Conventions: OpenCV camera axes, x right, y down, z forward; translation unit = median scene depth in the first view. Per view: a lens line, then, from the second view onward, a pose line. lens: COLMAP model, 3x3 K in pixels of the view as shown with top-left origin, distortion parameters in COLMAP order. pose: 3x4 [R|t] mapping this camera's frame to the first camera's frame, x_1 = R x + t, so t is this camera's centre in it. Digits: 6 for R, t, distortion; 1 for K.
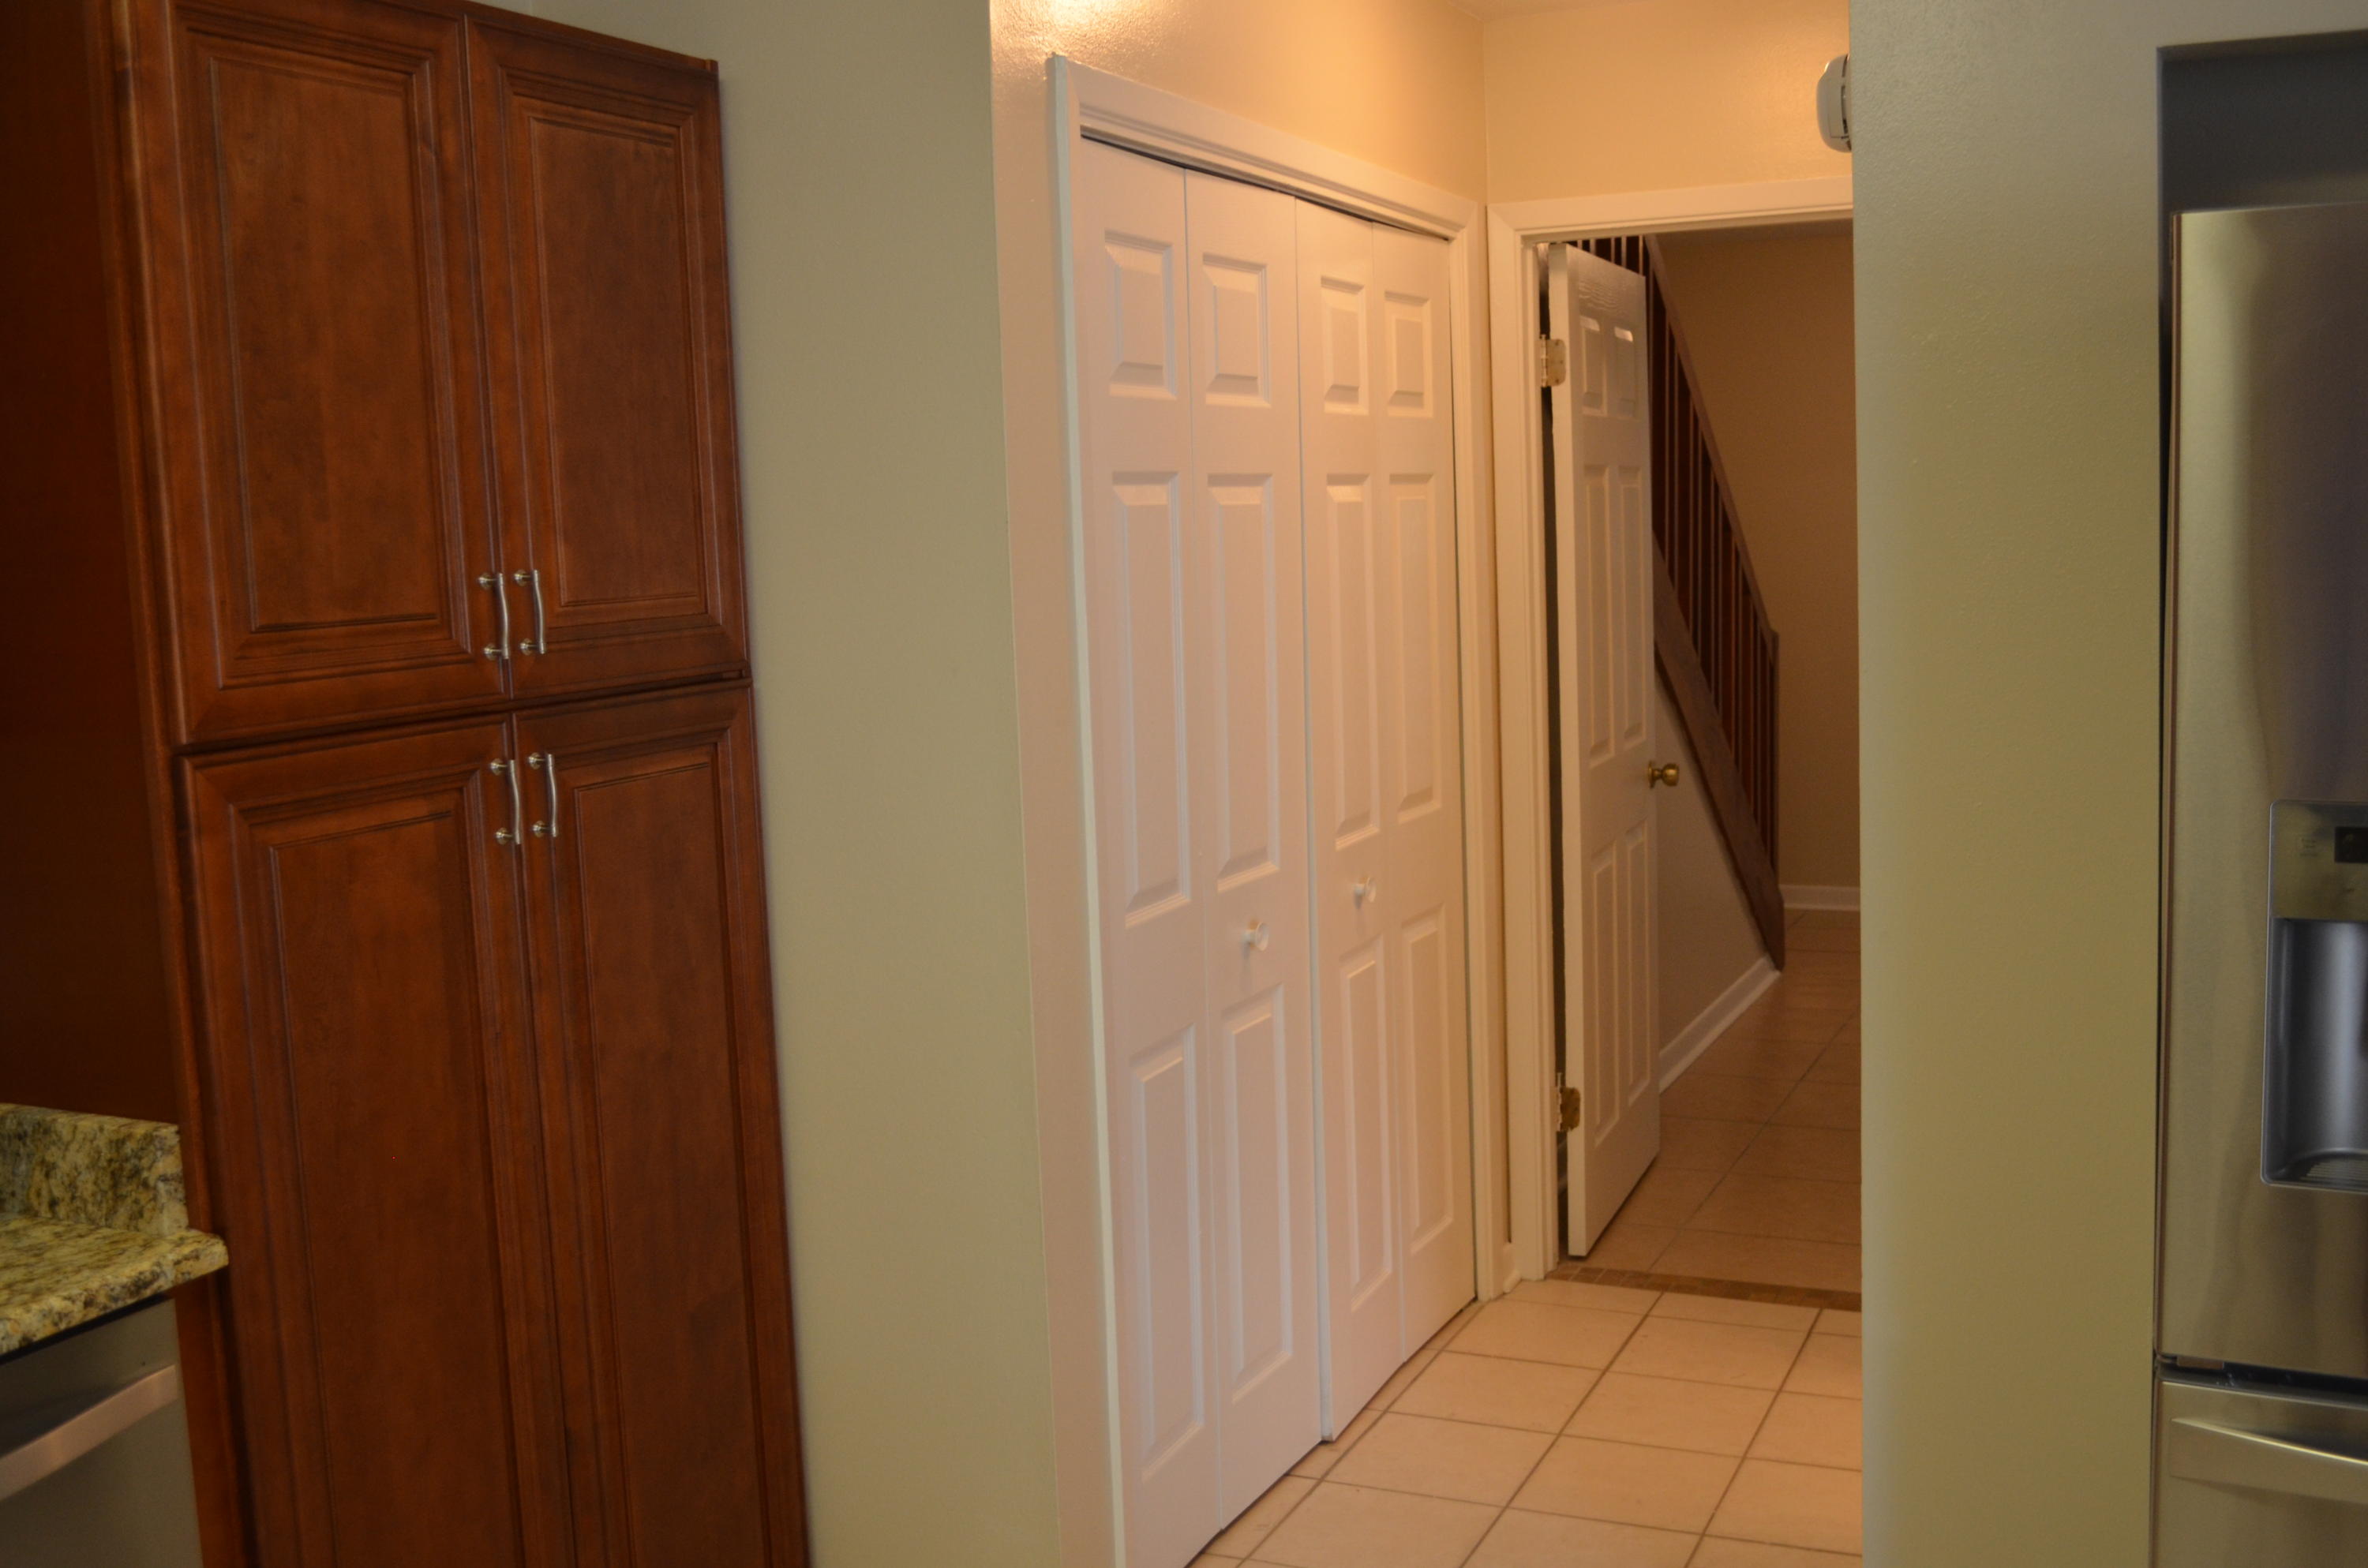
lens RADIAL K [[2345.5, 0, 1189.3], [0, 2345.5, 786.2], [0, 0, 1]] dist [-0.061170, 0.000000]
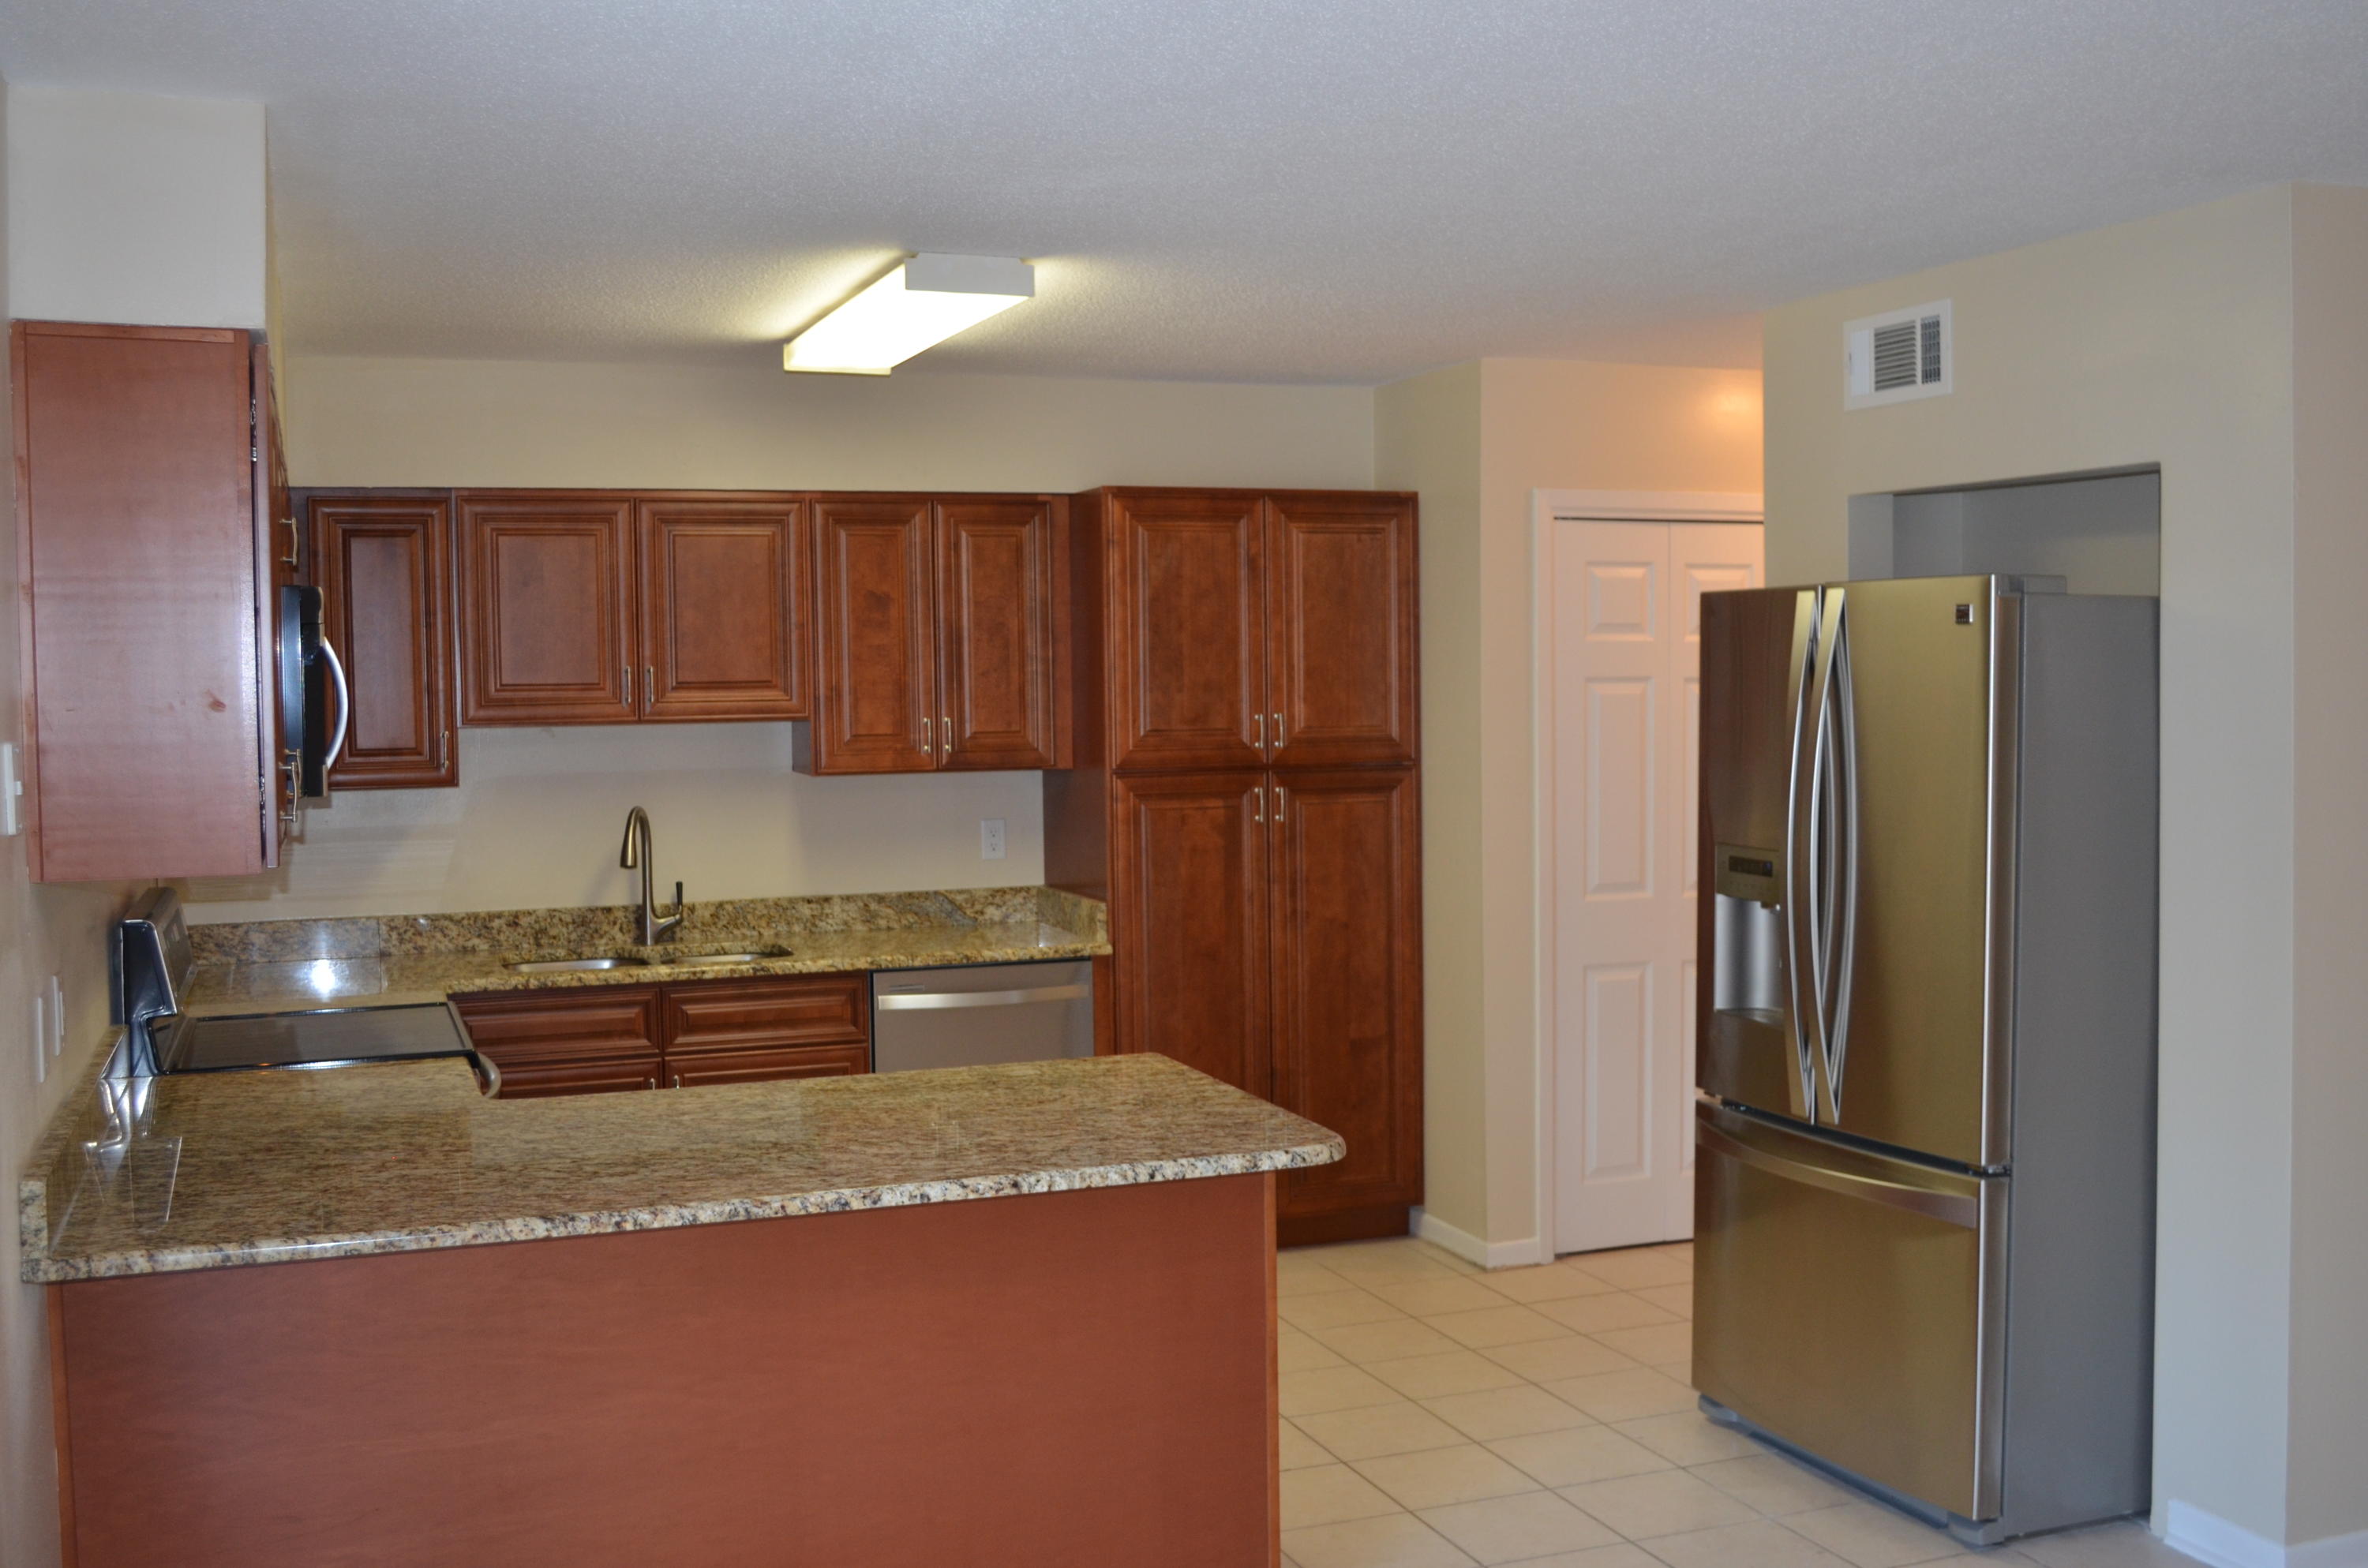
lens RADIAL K [[2345.5, 0, 1184.3], [0, 2345.5, 786.3], [0, 0, 1]] dist [-0.061170, 0.000000]
pose [[0.712932, 0.062719, -0.698423, 1.461327], [-0.097537, 0.995180, -0.010196, 0.021255], [0.694416, 0.075391, 0.715613, -0.897747]]
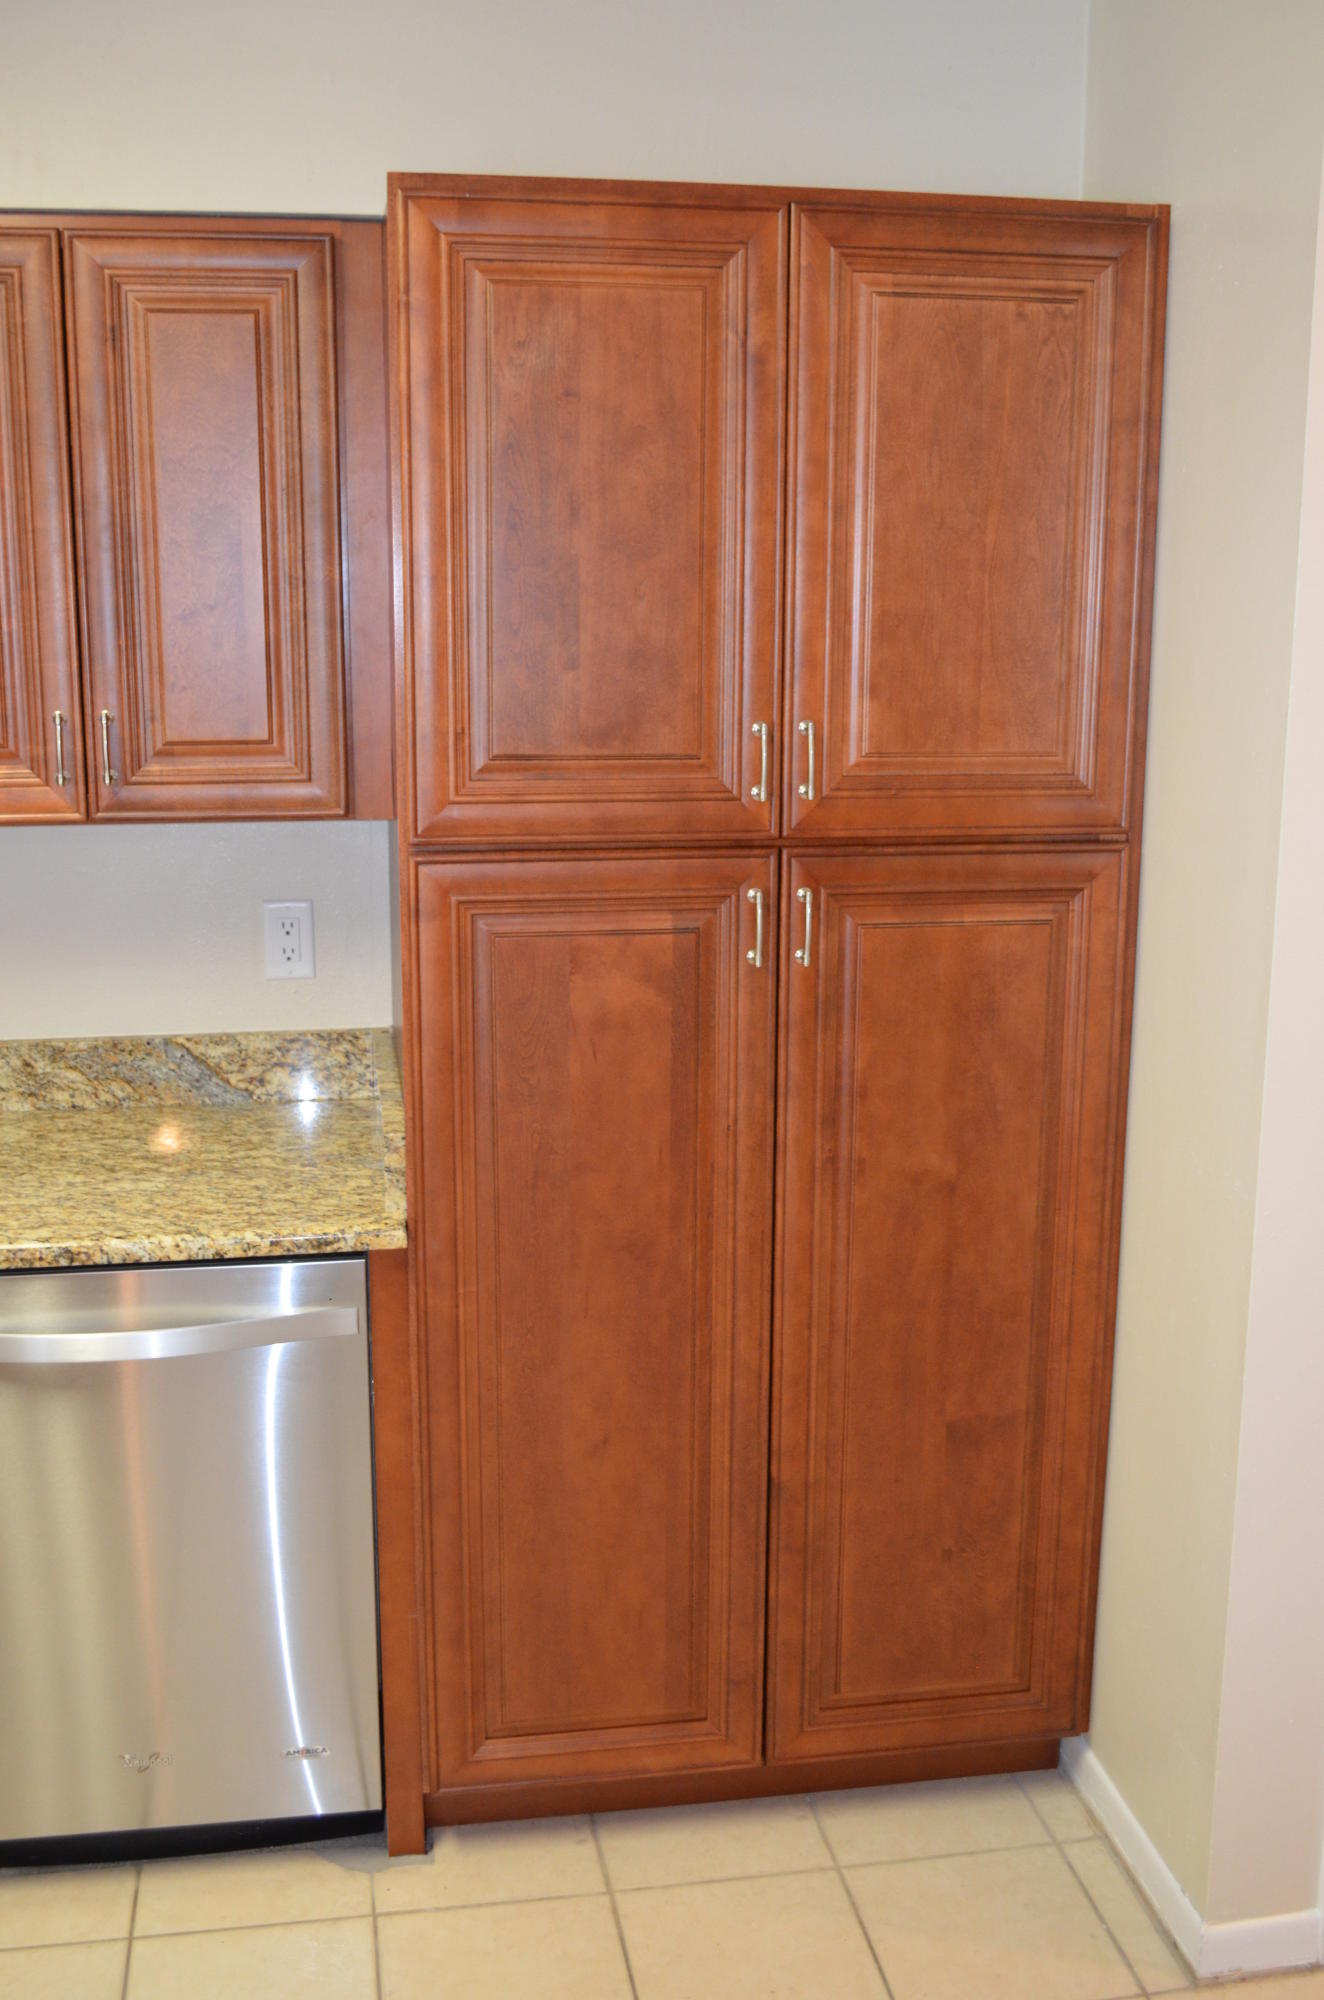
lens RADIAL K [[1981.2, 0, 661.0], [0, 1981.2, 996.1], [0, 0, 1]] dist [-0.061170, 0.000000]
pose [[0.567849, 0.207507, -0.796548, 0.458589], [-0.124060, 0.978224, 0.166394, -0.117245], [0.813730, 0.004333, 0.581227, 0.423947]]
